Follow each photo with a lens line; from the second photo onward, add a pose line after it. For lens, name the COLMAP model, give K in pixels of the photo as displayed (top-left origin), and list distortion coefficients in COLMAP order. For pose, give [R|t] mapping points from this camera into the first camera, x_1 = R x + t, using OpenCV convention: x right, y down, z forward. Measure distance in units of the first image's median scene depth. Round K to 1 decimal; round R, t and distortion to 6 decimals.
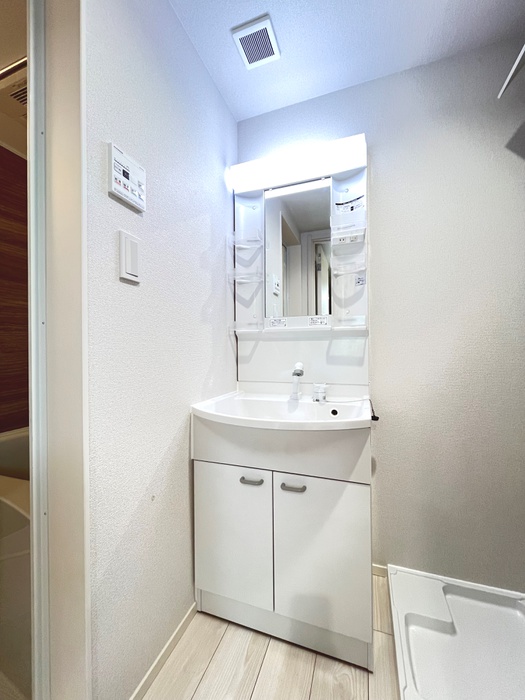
lens RADIAL K [[284.0, 0, 262.5], [0, 284.0, 350.0], [0, 0, 1]] dist [-0.000894, -0.000066]
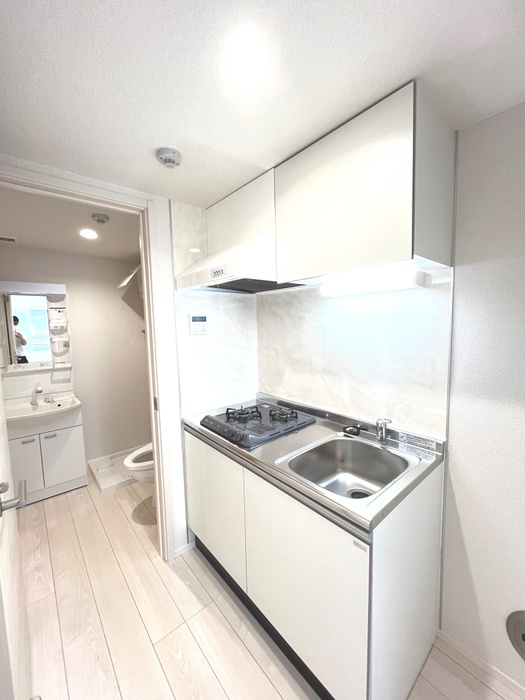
lens RADIAL K [[284.0, 0, 262.5], [0, 284.0, 350.0], [0, 0, 1]] dist [-0.000894, -0.000066]
pose [[0.494400, -0.081643, 0.865392, -0.841288], [0.020323, 0.996393, 0.082391, -0.363436], [-0.868997, -0.023147, 0.494276, -1.477387]]
